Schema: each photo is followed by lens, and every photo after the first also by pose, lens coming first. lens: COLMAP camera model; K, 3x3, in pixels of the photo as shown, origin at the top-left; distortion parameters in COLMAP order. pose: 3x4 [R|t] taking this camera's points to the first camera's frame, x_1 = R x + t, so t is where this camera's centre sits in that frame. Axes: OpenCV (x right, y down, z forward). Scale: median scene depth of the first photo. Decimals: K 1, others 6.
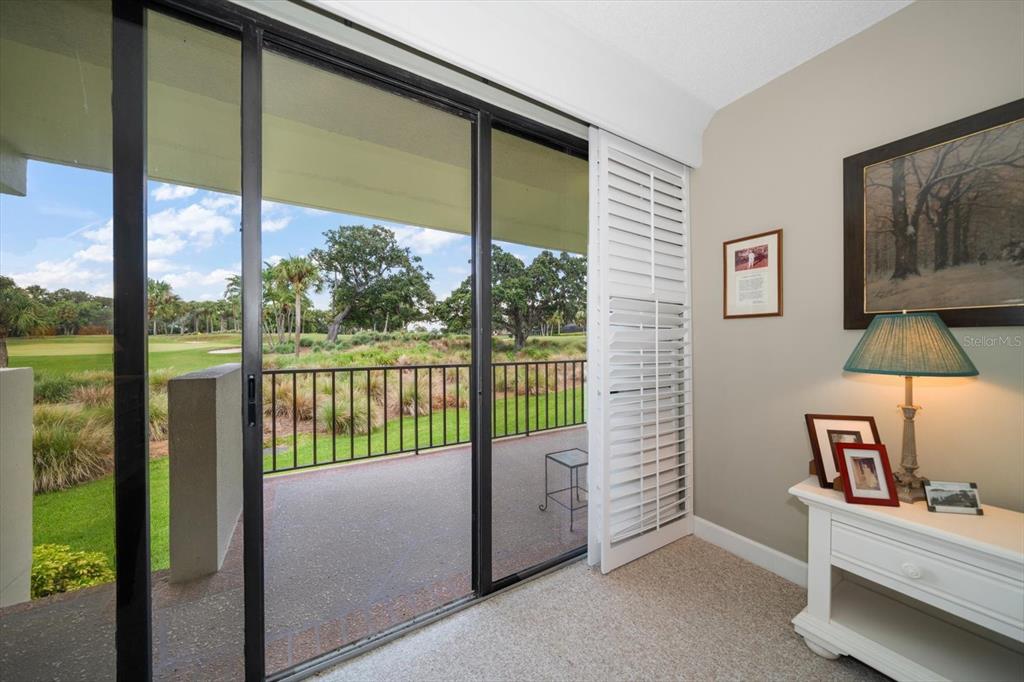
lens RADIAL K [[354.9, 0, 515.8], [0, 354.9, 344.0], [0, 0, 1]] dist [-0.001873, -0.000198]
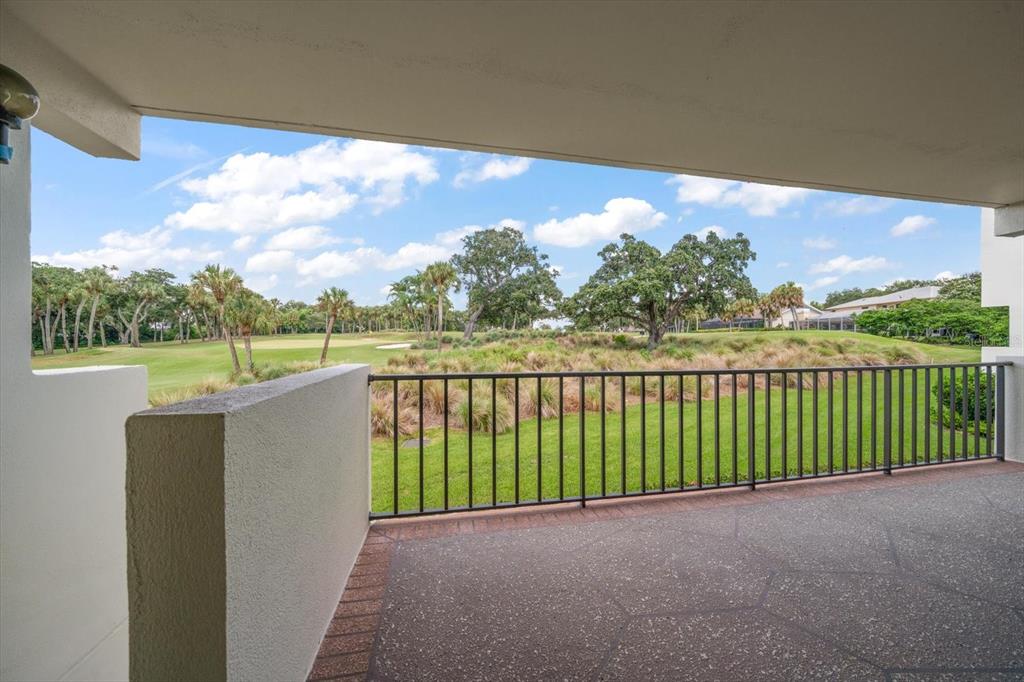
lens RADIAL K [[351.9, 0, 511.8], [0, 351.9, 337.2], [0, 0, 1]] dist [0.000655, -0.000058]
pose [[0.937879, -0.000473, -0.346963, -0.019324], [-0.003613, 0.999932, -0.011130, 0.000366], [0.346944, 0.011692, 0.937813, 0.036944]]
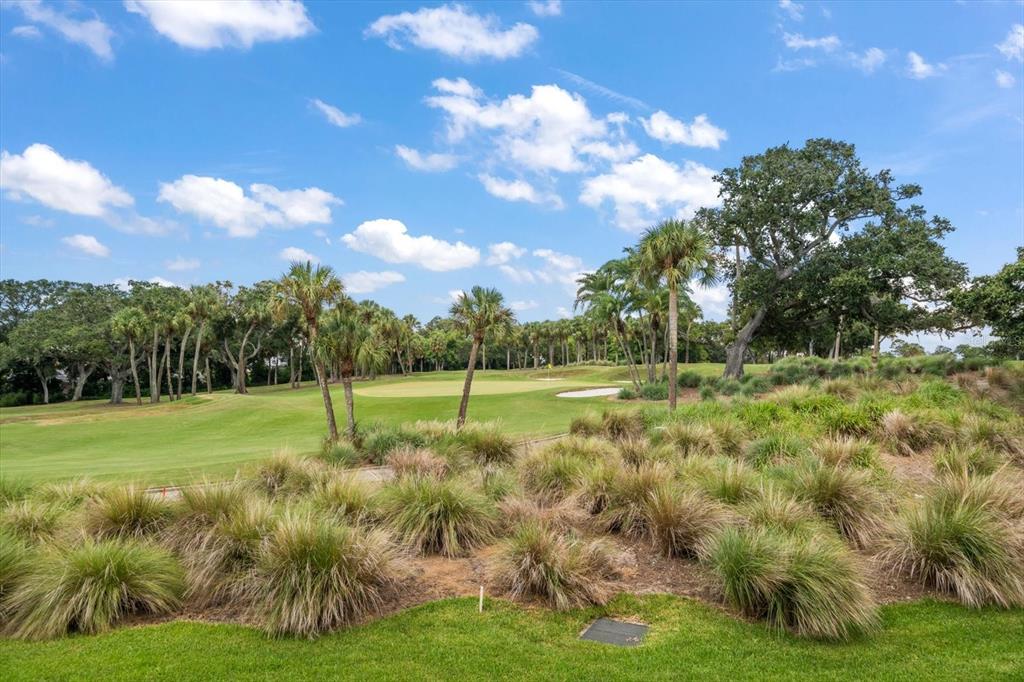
lens RADIAL K [[645.9, 0, 512.0], [0, 645.9, 341.0], [0, 0, 1]] dist [-0.001048, -0.000116]
pose [[0.690888, -0.044661, -0.721581, -0.051060], [0.000787, 0.998136, -0.061024, -0.003204], [0.722961, 0.041593, 0.689635, 0.097273]]
